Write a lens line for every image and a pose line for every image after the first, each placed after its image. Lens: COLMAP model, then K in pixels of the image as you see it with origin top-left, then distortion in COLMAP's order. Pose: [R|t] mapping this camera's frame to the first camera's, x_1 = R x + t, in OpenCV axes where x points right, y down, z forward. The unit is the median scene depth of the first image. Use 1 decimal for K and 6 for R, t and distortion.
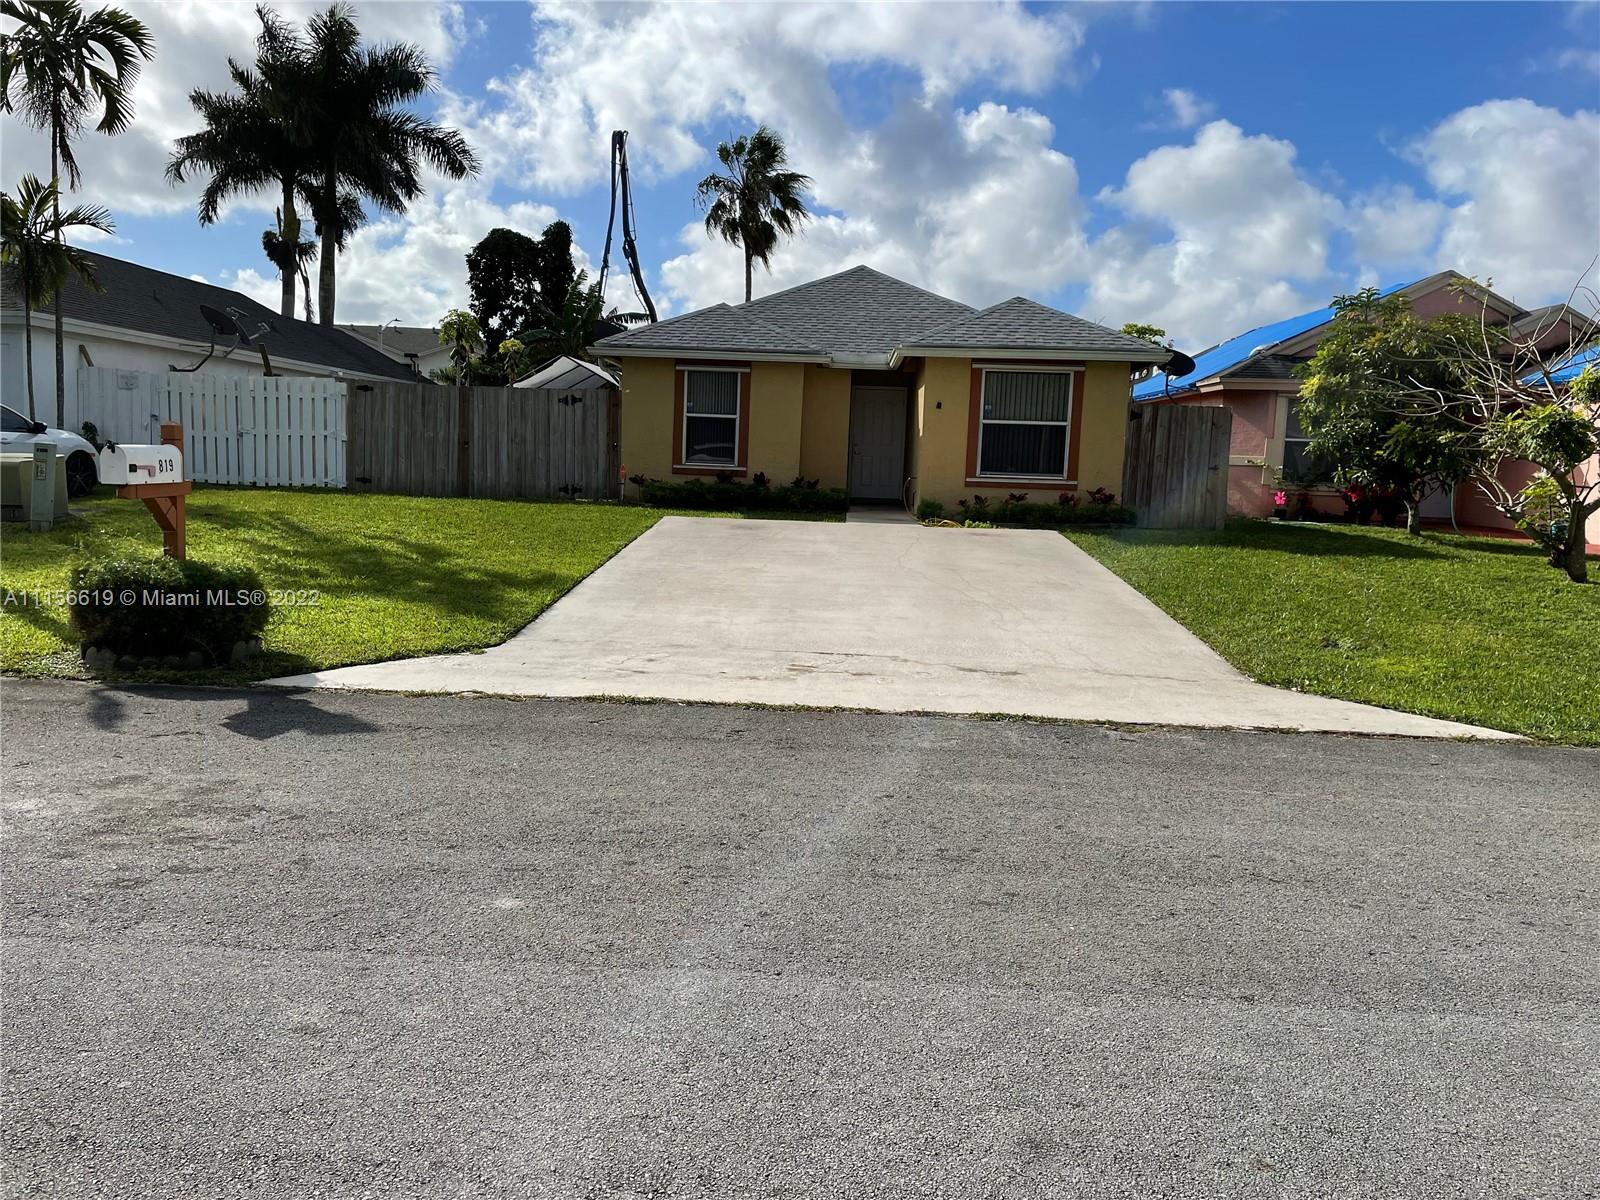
lens RADIAL K [[1247.6, 0, 801.9], [0, 1247.6, 599.4], [0, 0, 1]] dist [0.066084, -0.031854]
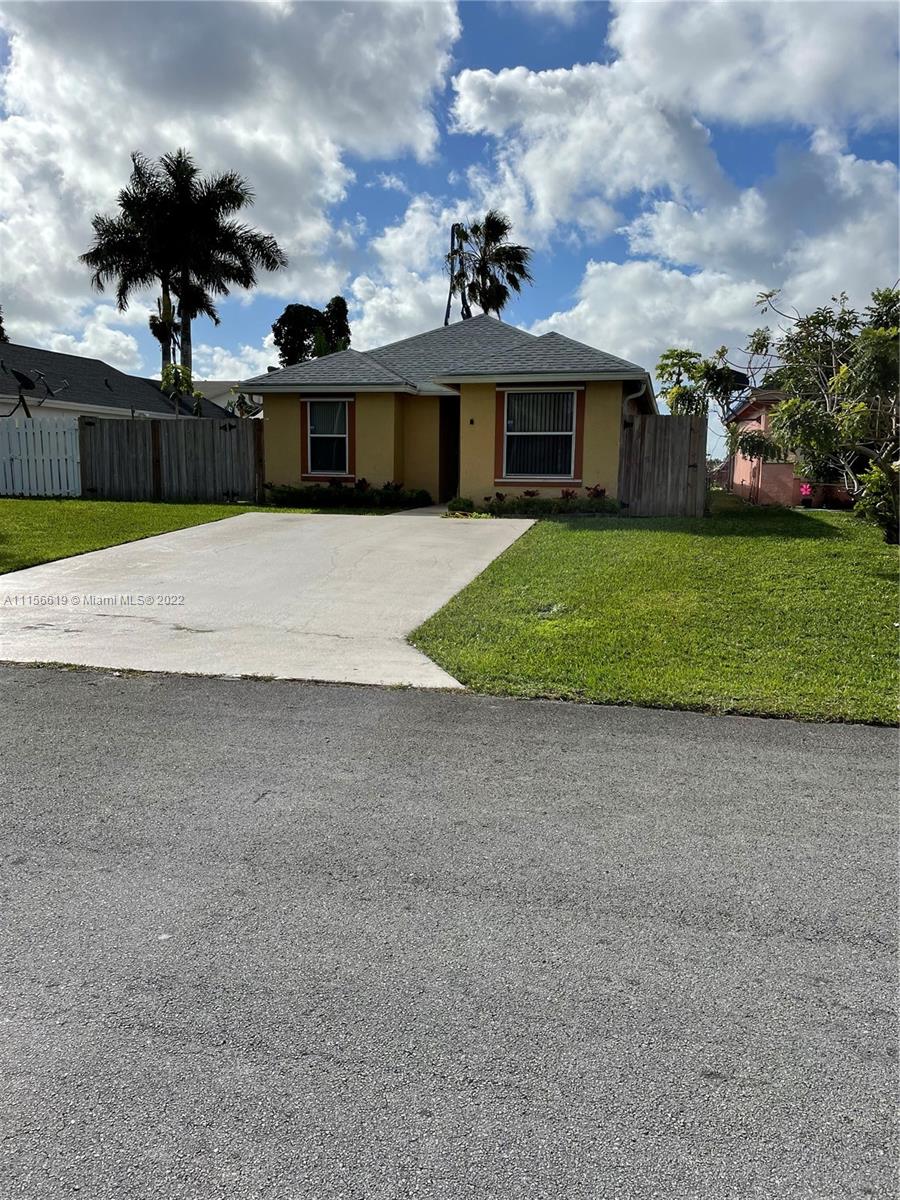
lens RADIAL K [[935.7, 0, 449.7], [0, 935.7, 604.7], [0, 0, 1]] dist [0.066084, -0.031854]
pose [[0.979181, 0.004191, -0.202944, 0.252070], [0.001712, 0.999581, 0.028902, 0.001944], [0.202980, -0.028647, 0.978764, 0.056317]]
